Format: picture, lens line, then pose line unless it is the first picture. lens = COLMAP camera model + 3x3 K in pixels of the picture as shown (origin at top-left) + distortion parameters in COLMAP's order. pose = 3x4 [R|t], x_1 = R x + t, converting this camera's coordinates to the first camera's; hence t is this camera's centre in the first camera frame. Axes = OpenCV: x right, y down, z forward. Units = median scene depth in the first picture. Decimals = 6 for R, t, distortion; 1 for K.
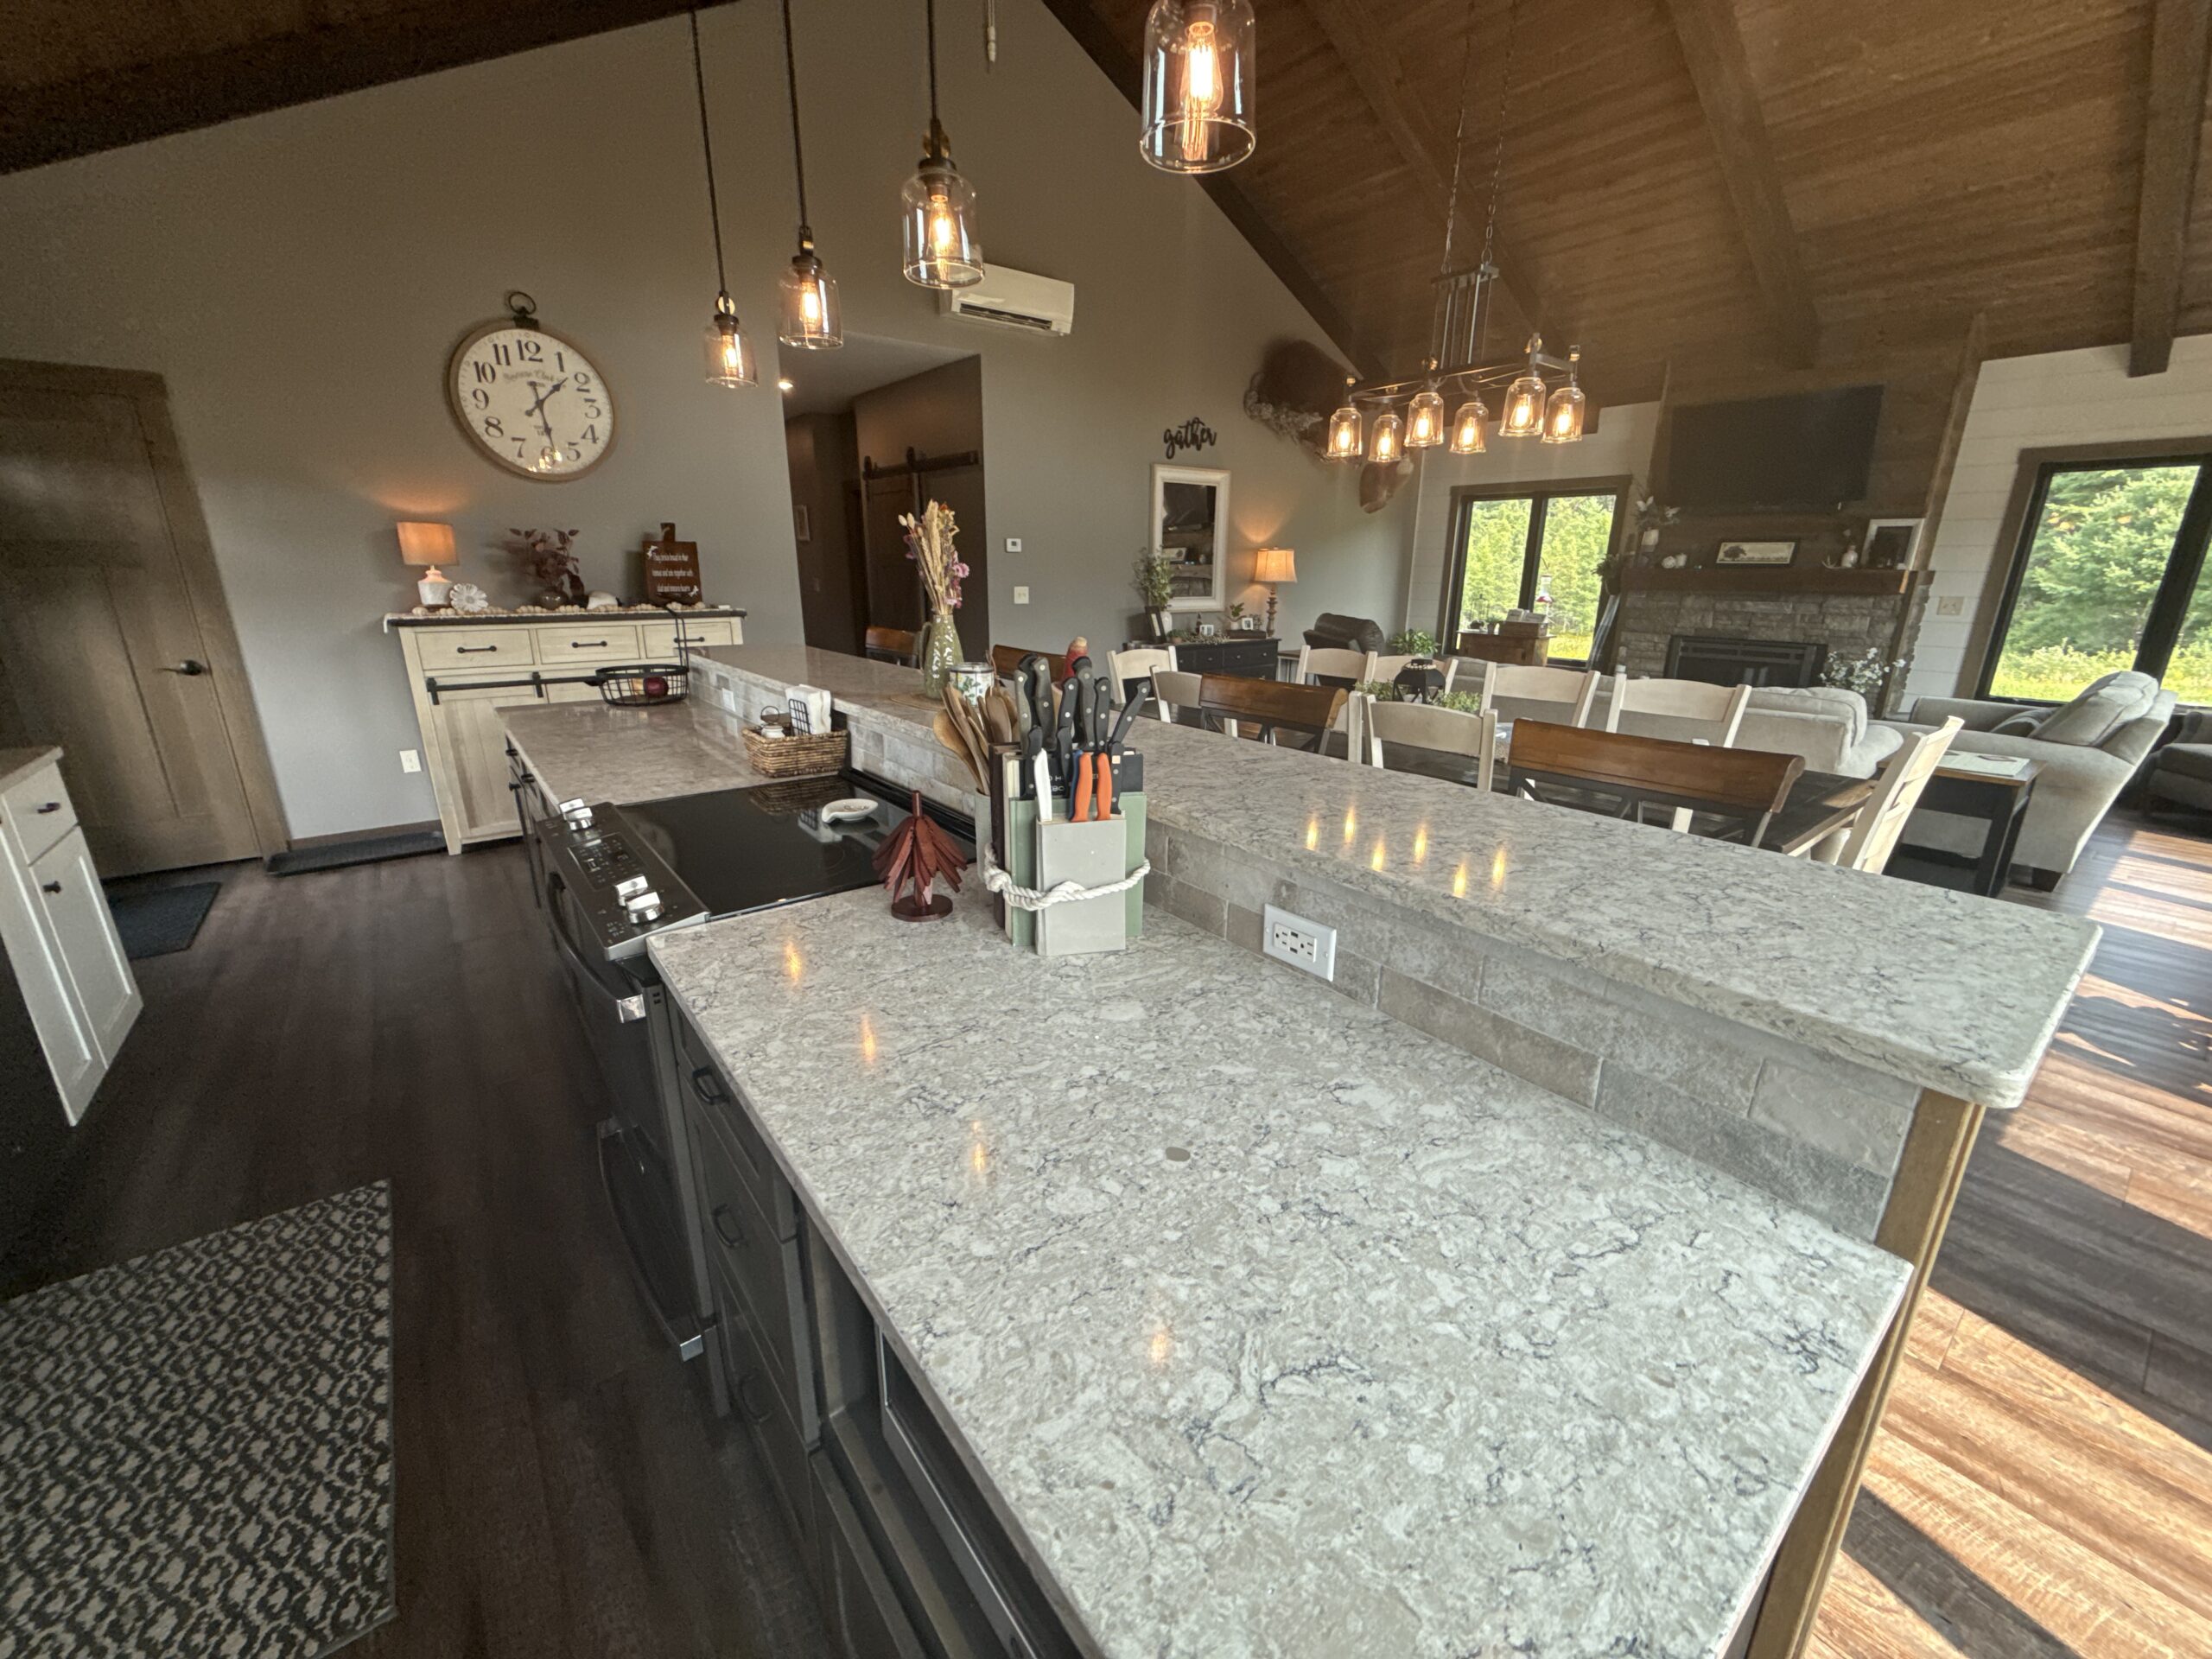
lens RADIAL K [[881.0, 0, 1107.2], [0, 881.0, 823.6], [0, 0, 1]] dist [0.001441, -0.000324]
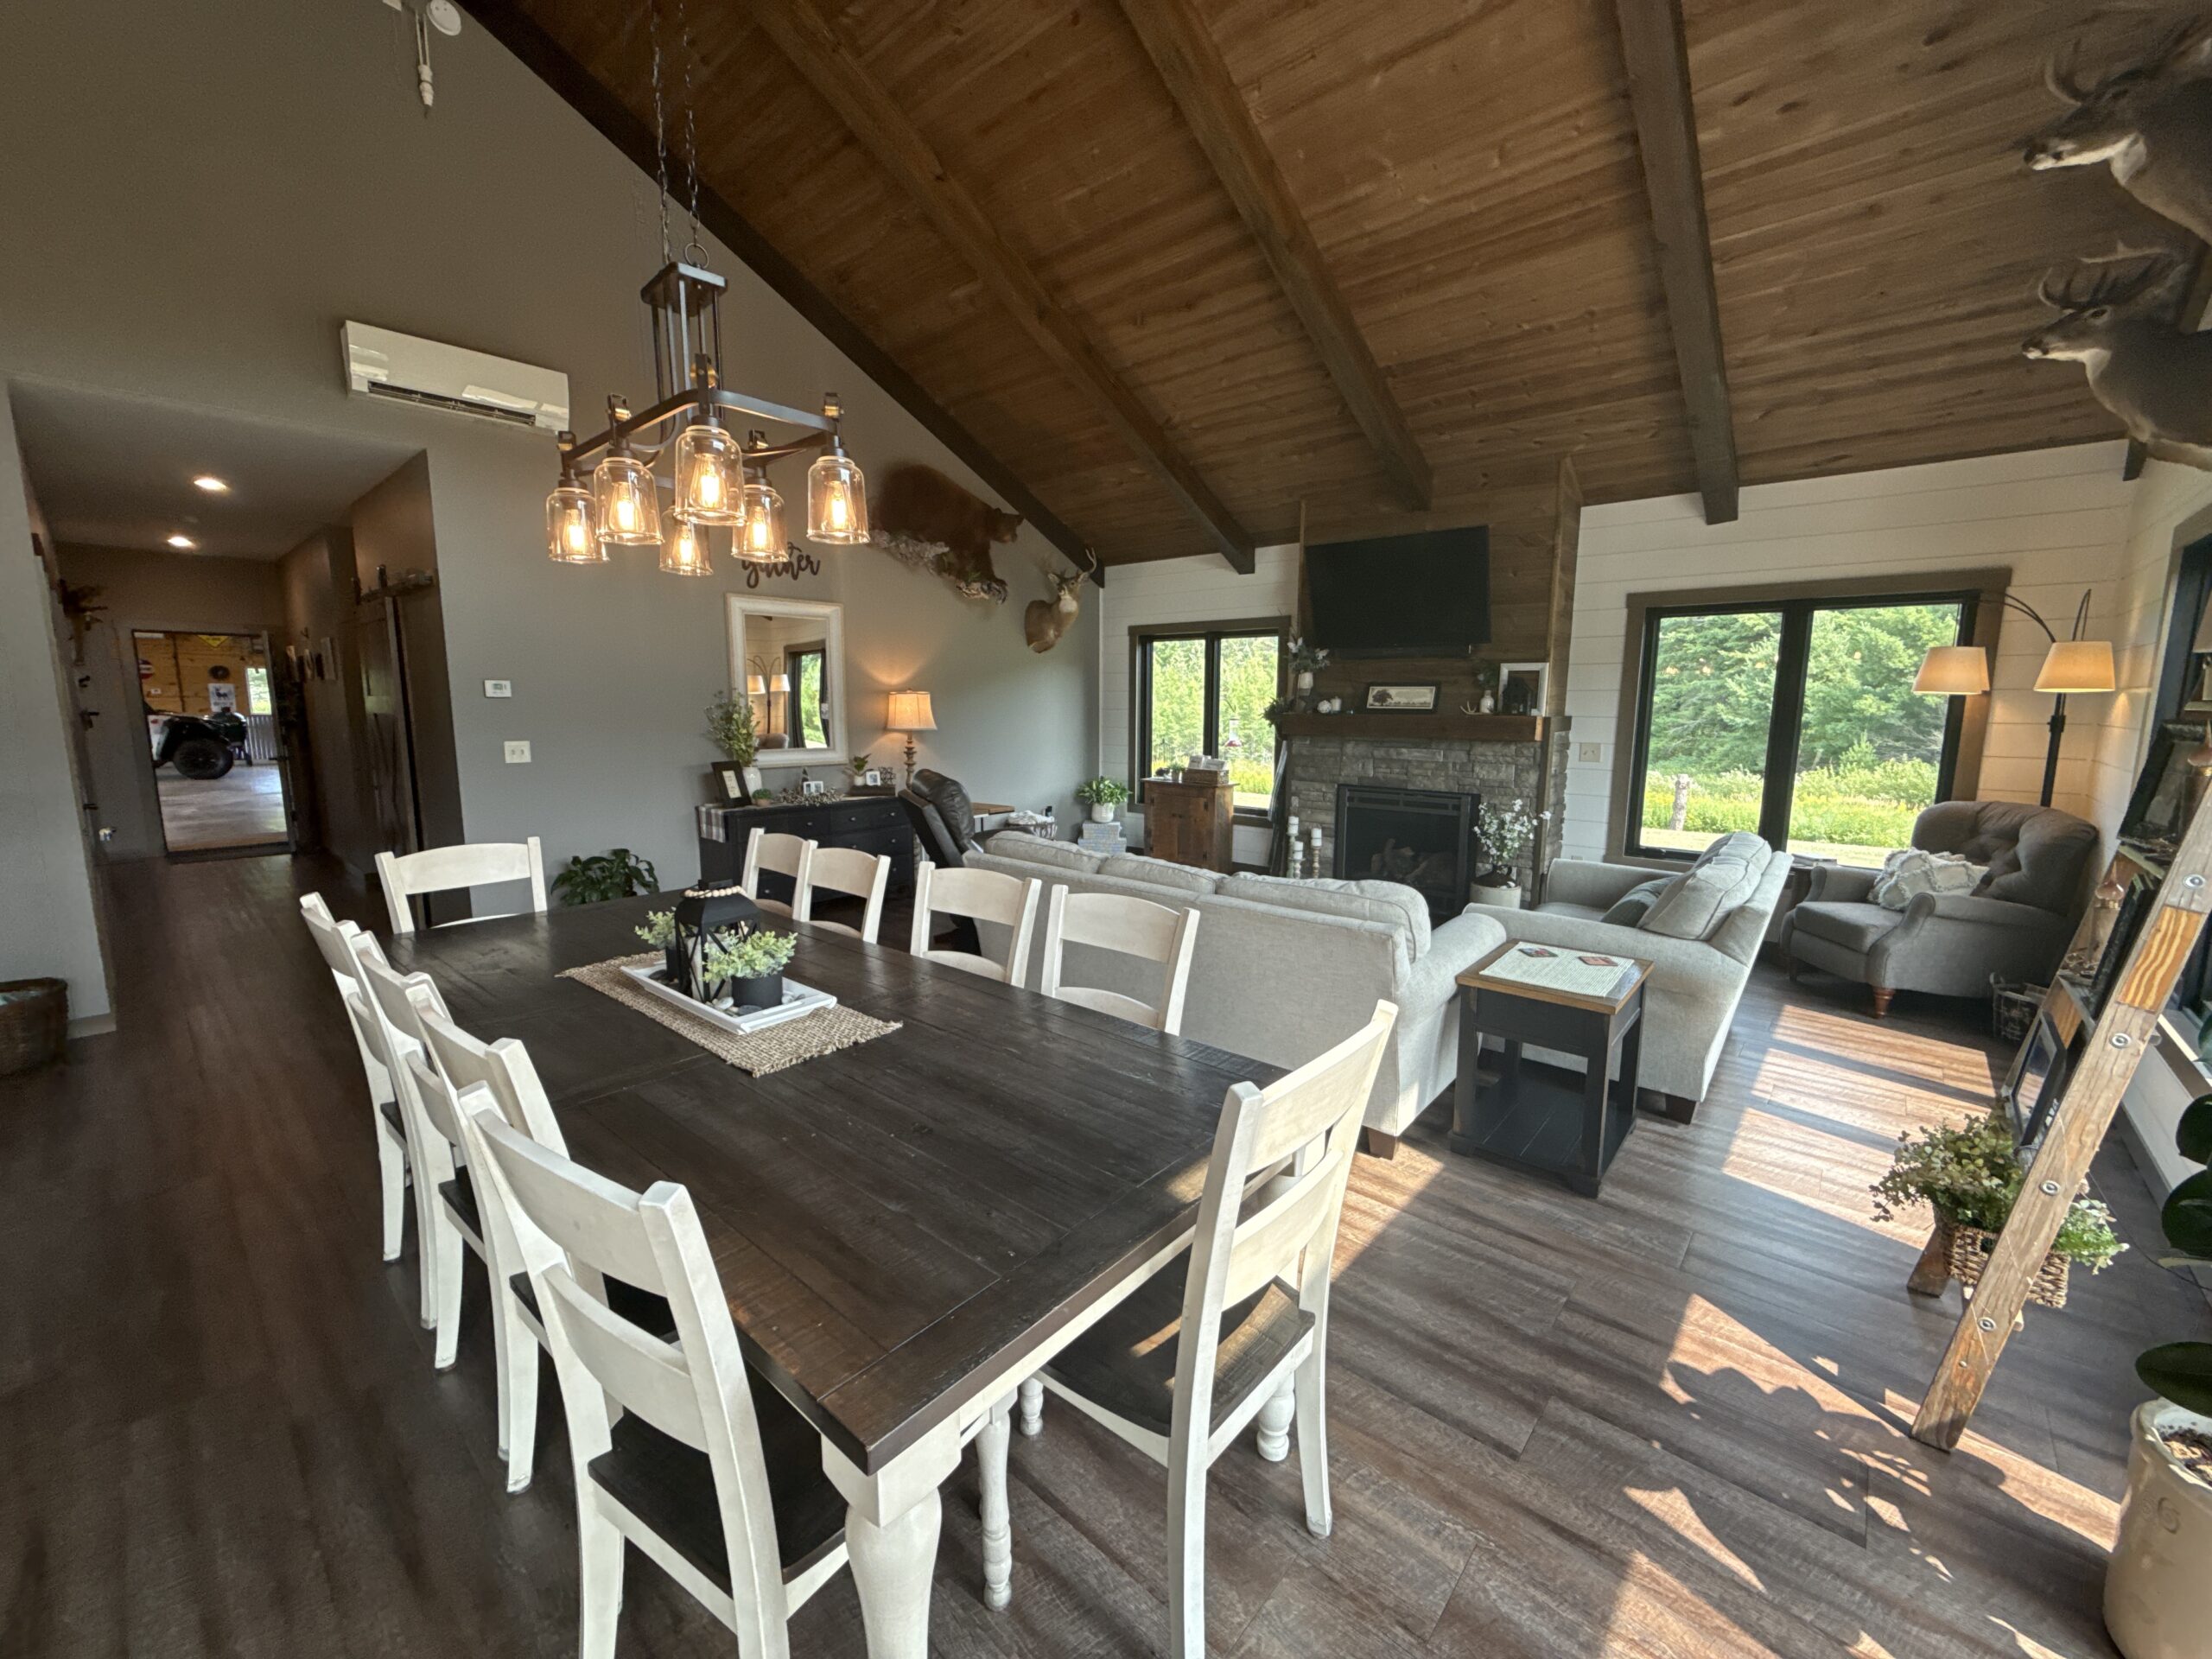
lens RADIAL K [[881.0, 0, 1107.2], [0, 881.0, 823.6], [0, 0, 1]] dist [0.001441, -0.000324]
pose [[0.983096, -0.027152, 0.181067, 0.284391], [0.053387, 0.988478, -0.141635, -0.067907], [-0.175135, 0.148908, 0.973219, 0.192257]]
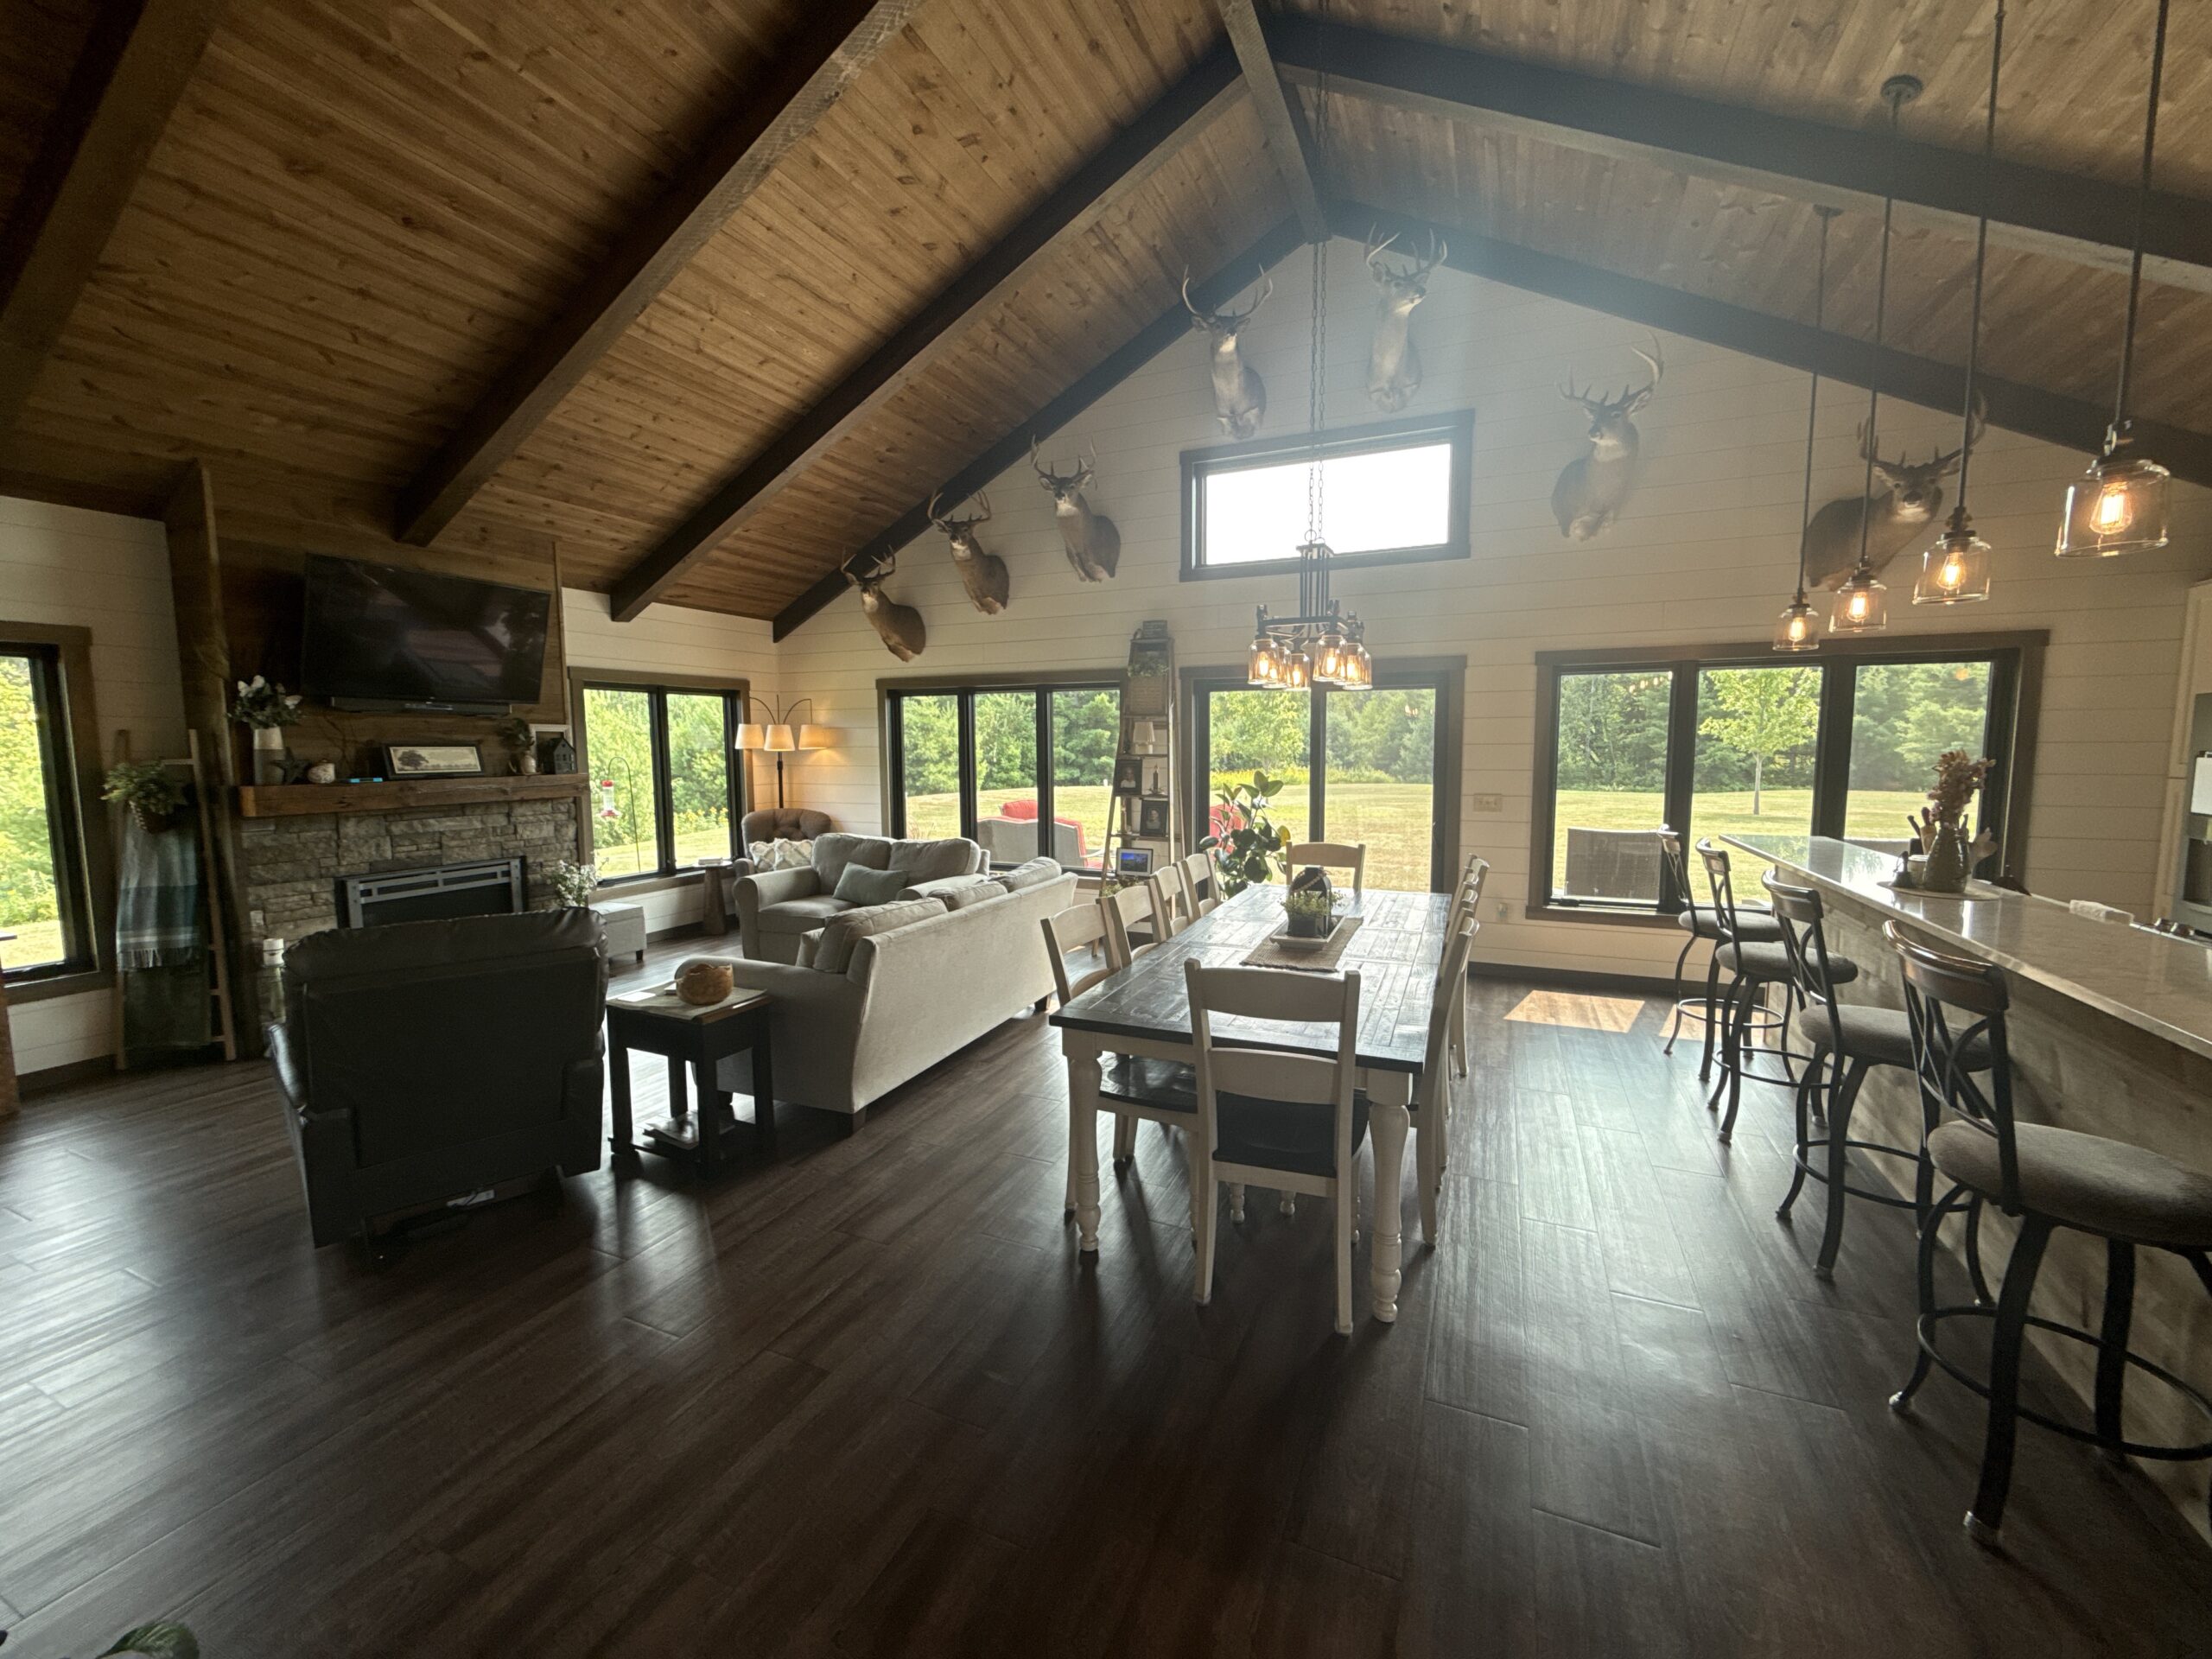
lens RADIAL K [[881.0, 0, 1107.2], [0, 881.0, 823.6], [0, 0, 1]] dist [0.001441, -0.000324]
pose [[-0.464823, -0.080095, 0.881773, -0.260811], [0.261258, 0.939150, 0.223028, -0.294413], [-0.845981, 0.334039, -0.415613, 0.907918]]
